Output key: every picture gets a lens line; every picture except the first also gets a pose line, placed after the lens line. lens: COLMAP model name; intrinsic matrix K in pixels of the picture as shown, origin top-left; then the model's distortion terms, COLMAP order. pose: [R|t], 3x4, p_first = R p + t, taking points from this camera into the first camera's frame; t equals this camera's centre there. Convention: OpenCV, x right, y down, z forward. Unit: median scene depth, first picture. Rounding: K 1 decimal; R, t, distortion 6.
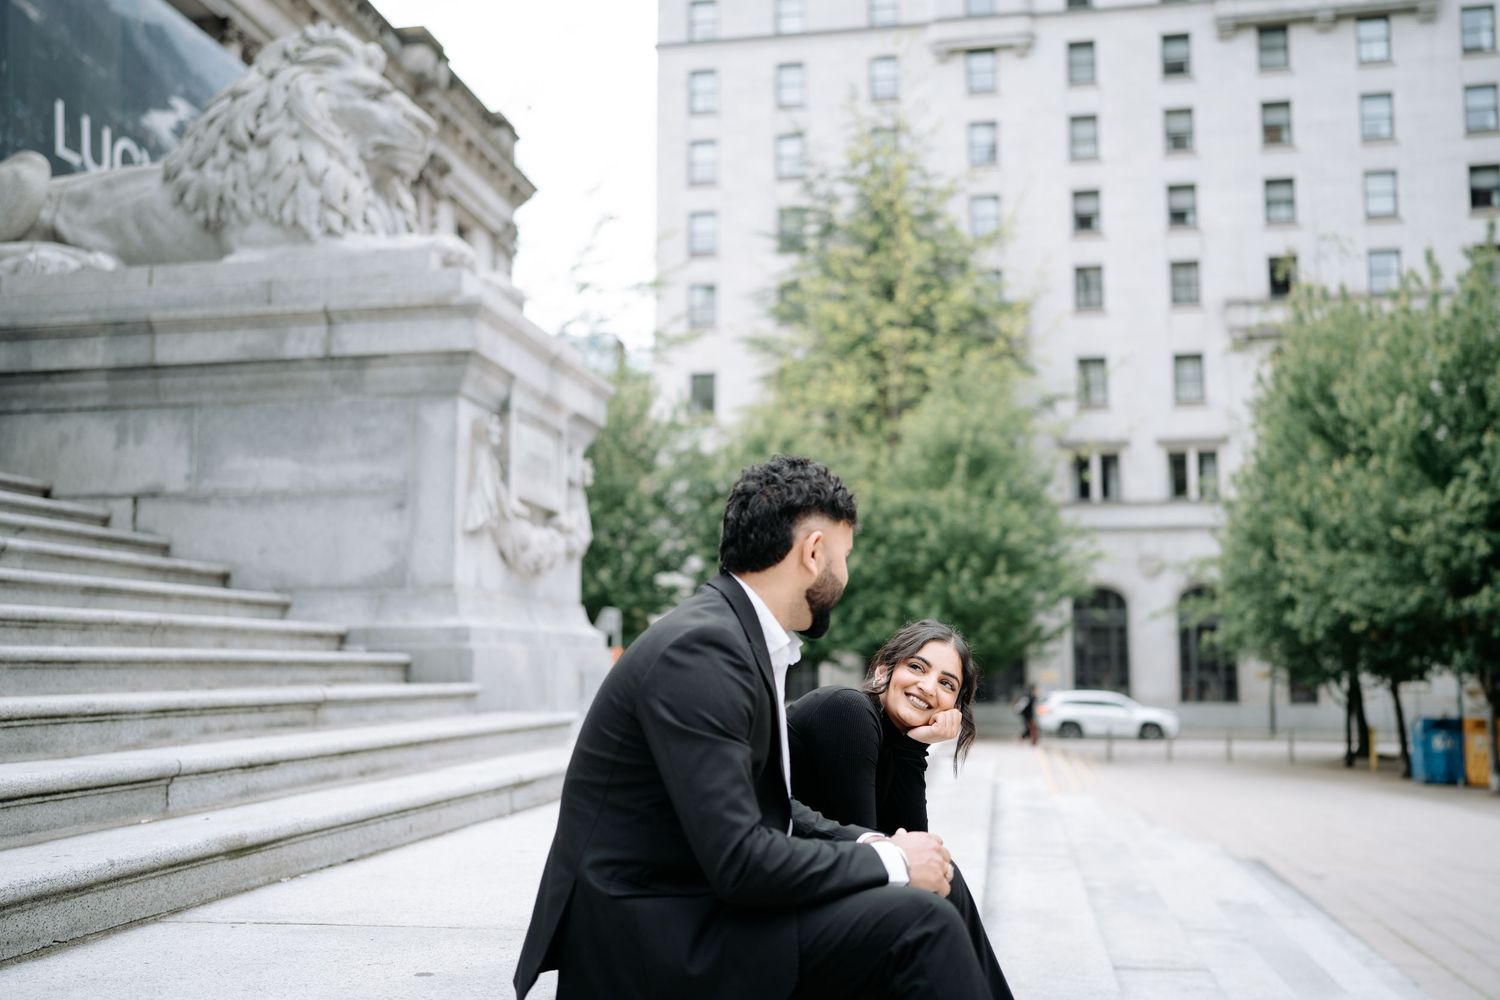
lens RADIAL K [[1435.1, 0, 741.6], [0, 1435.1, 505.2], [0, 0, 1]] dist [-0.039231, 0.130584]
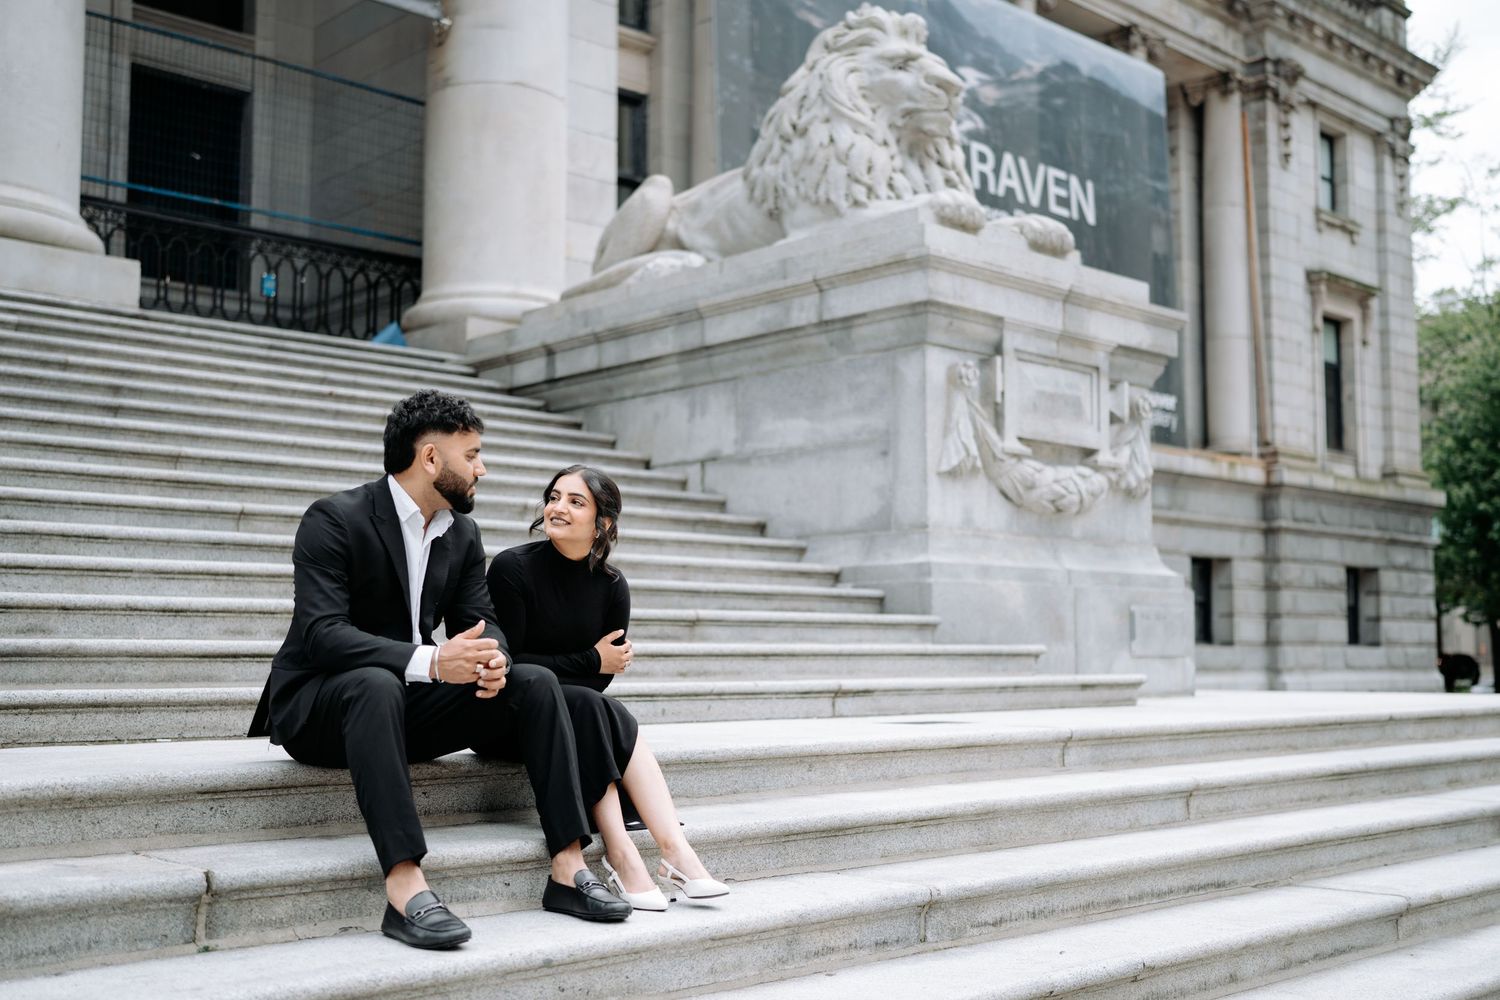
lens RADIAL K [[1625.9, 0, 751.4], [0, 1625.9, 519.6], [0, 0, 1]] dist [-0.040628, 0.136112]
pose [[0.805454, -0.046161, -0.590858, 0.345970], [0.063450, 0.997949, 0.008530, 0.028955], [0.589252, -0.044360, 0.806730, -0.035803]]
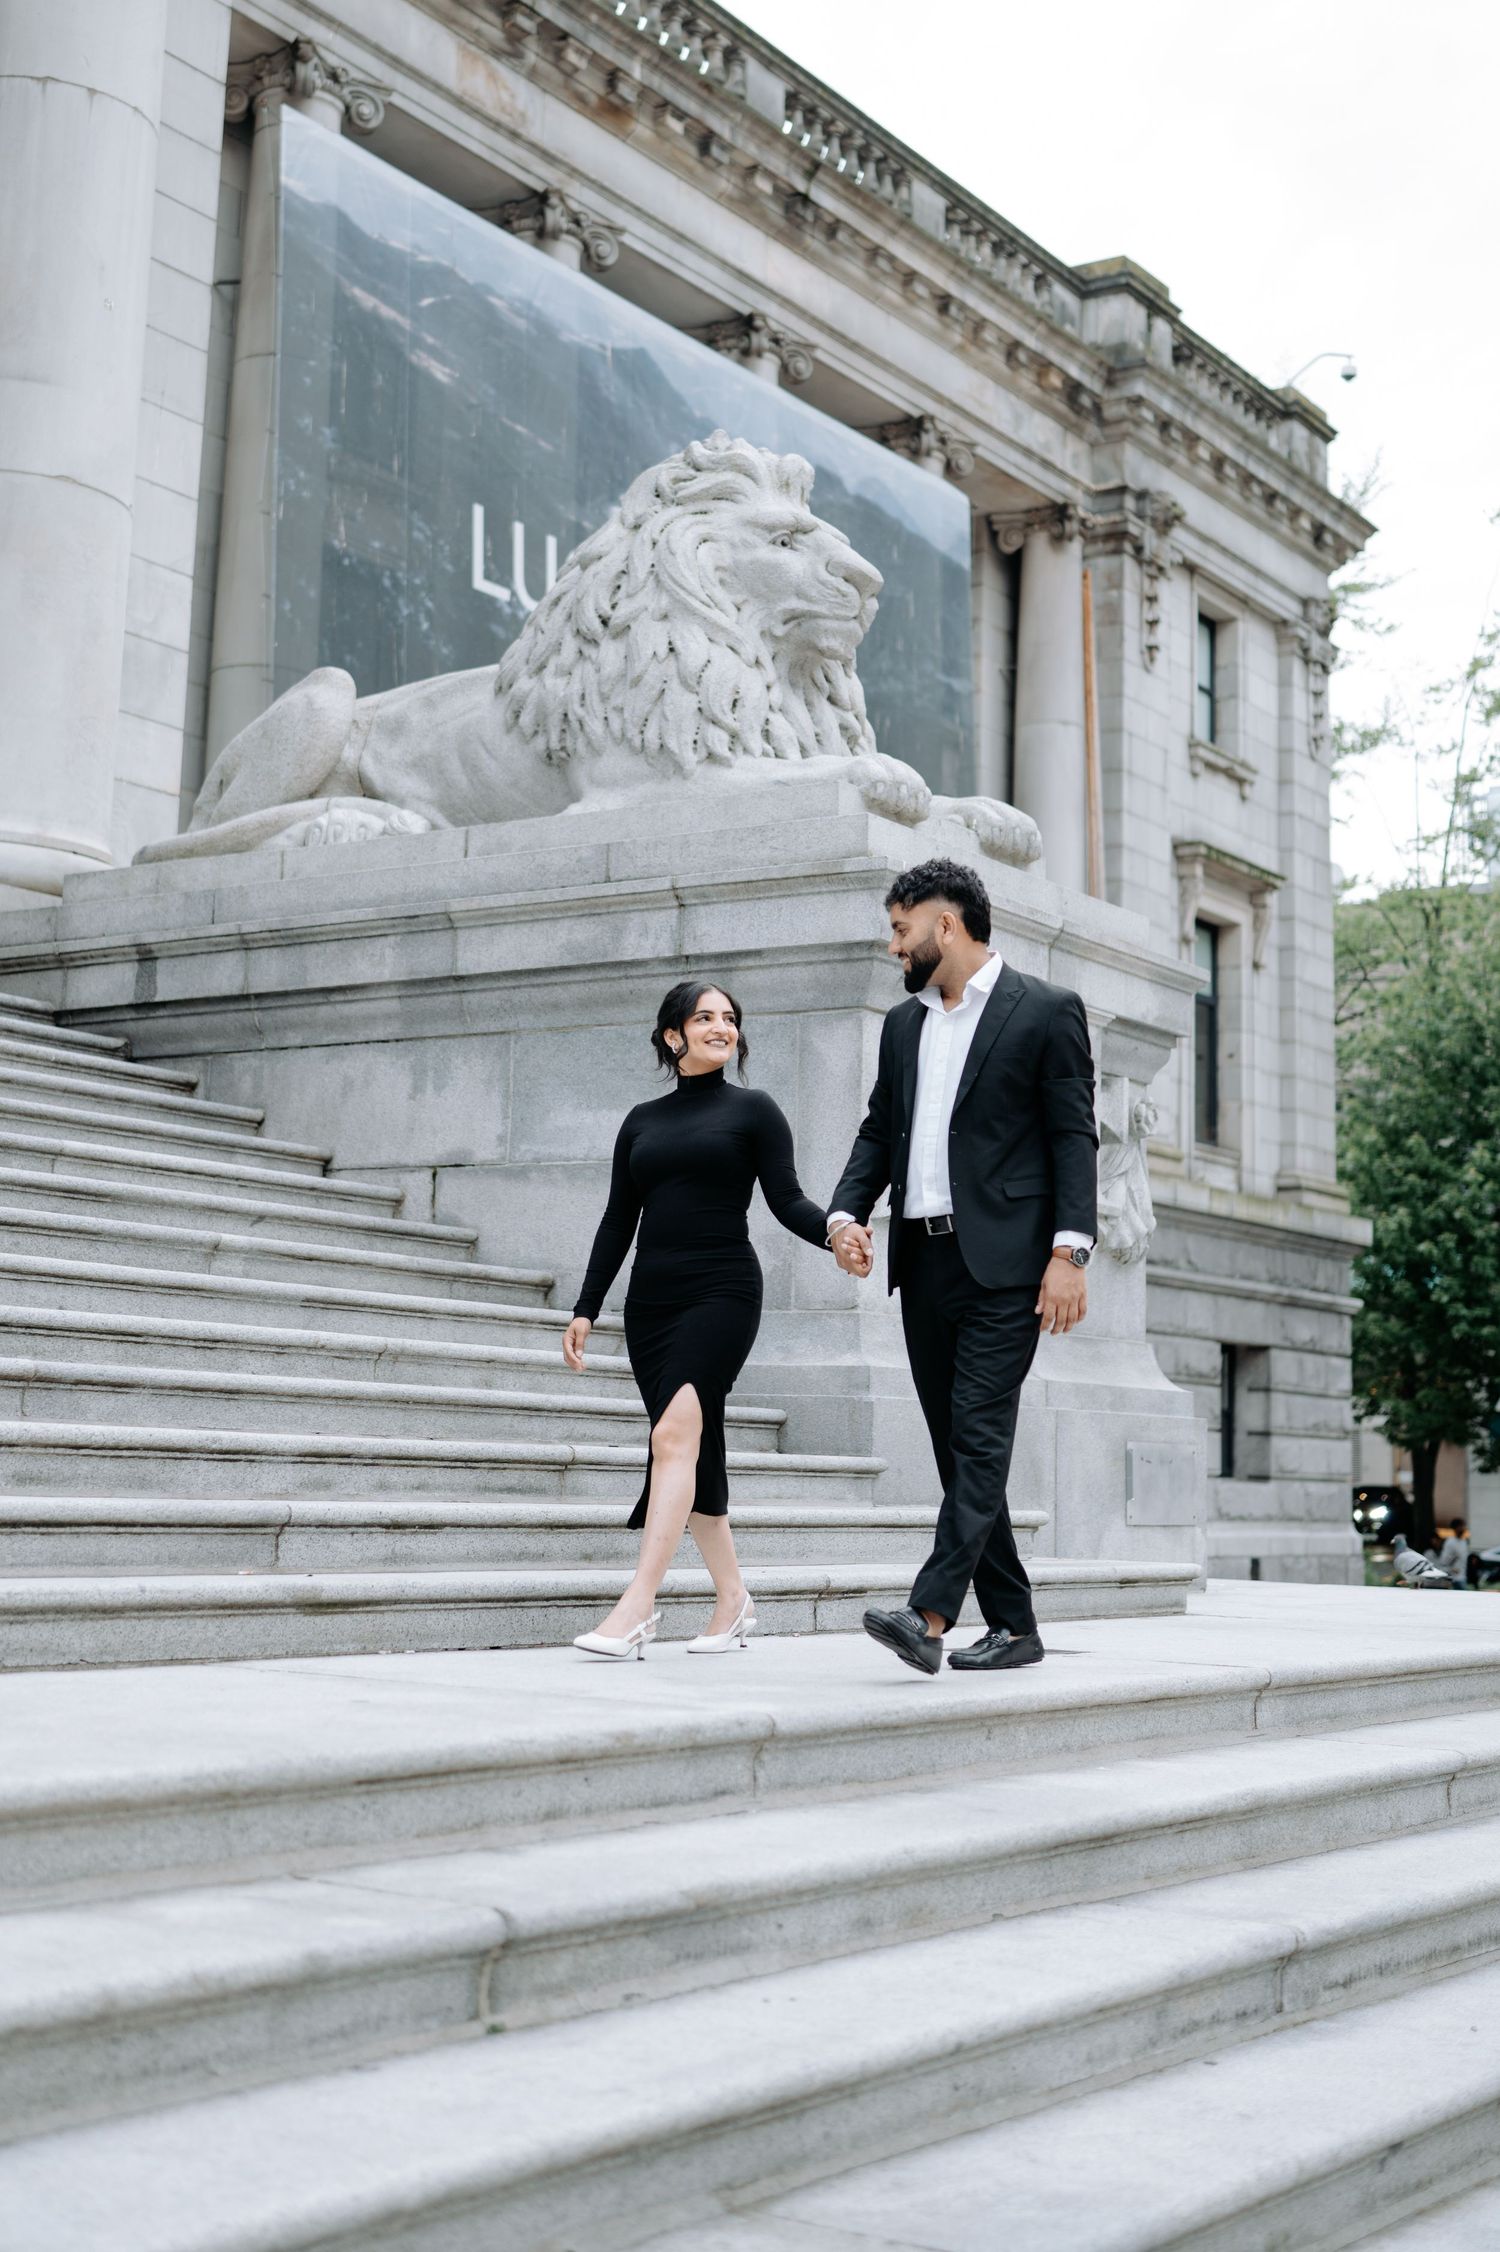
lens RADIAL K [[2971.3, 0, 639.9], [0, 2971.3, 889.8], [0, 0, 1]] dist [-0.037655, 0.078905]
pose [[0.906924, -0.045728, -0.418806, 0.241672], [0.010072, 0.996161, -0.086956, -0.012747], [0.421175, 0.074644, 0.903903, -0.230120]]
